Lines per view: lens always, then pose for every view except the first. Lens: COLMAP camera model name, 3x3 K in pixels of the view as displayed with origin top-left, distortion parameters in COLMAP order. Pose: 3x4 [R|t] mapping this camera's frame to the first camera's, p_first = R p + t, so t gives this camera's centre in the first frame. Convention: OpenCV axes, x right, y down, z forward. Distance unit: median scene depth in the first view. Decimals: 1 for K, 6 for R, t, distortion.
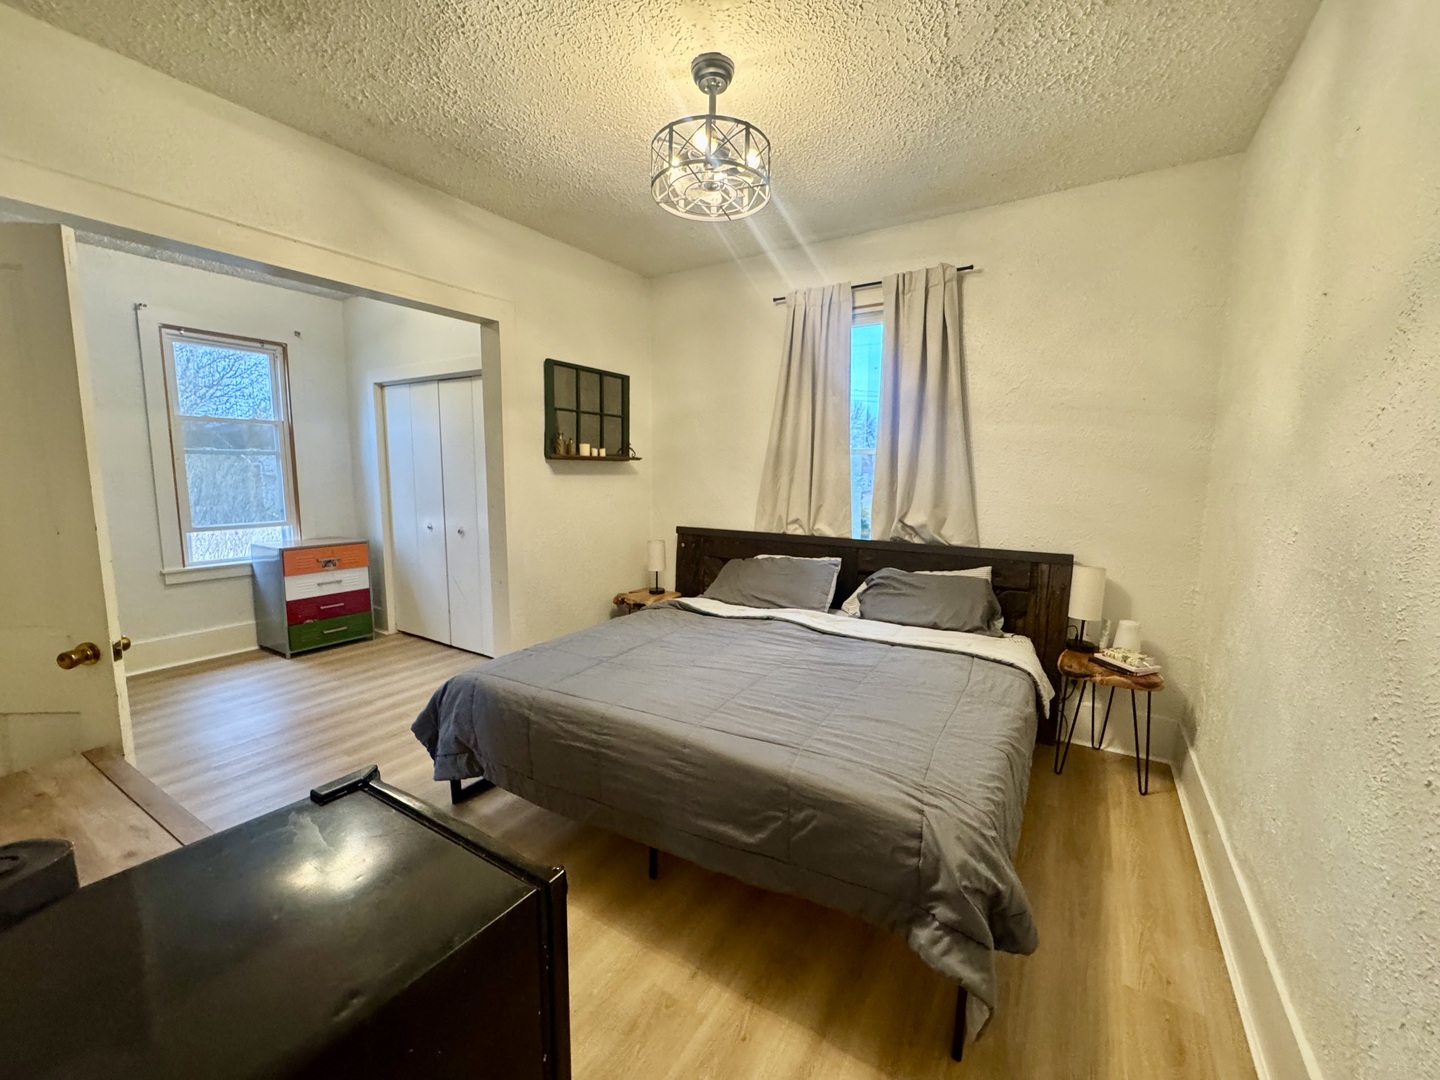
lens RADIAL K [[579.3, 0, 722.2], [0, 579.3, 539.0], [0, 0, 1]] dist [-0.004184, 0.000077]
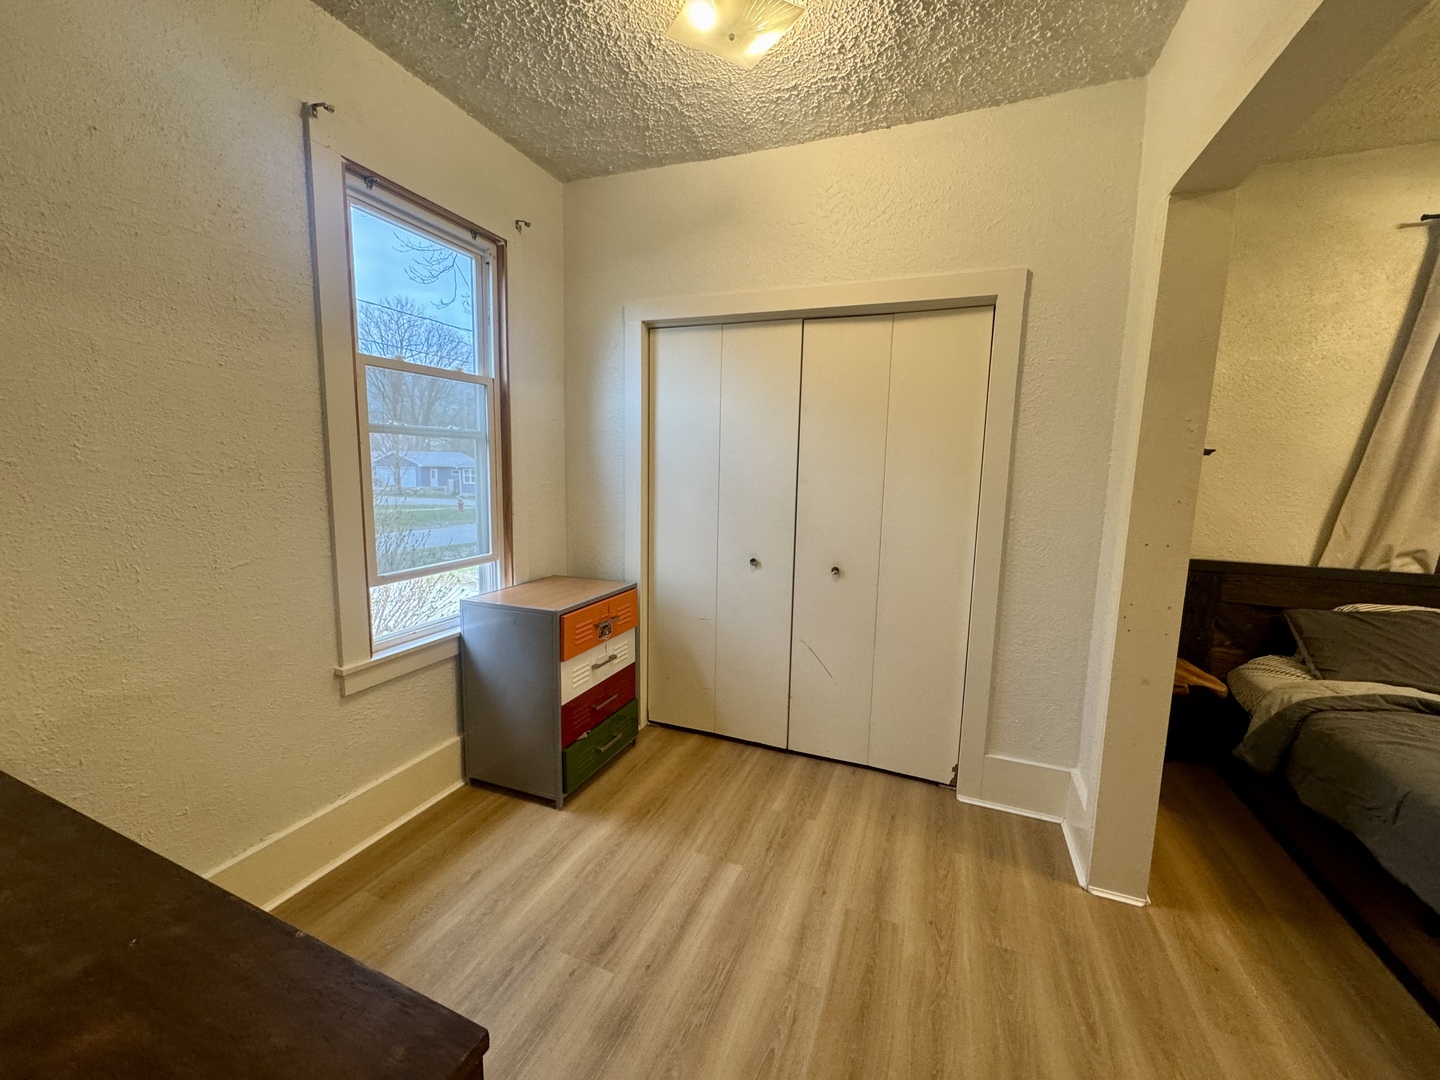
lens RADIAL K [[579.3, 0, 721.5], [0, 579.3, 539.2], [0, 0, 1]] dist [-0.004184, 0.000077]
pose [[0.979951, -0.010461, 0.198965, -0.679624], [0.008587, 0.999910, 0.010281, -0.052015], [-0.199055, -0.008367, 0.979953, 0.413069]]
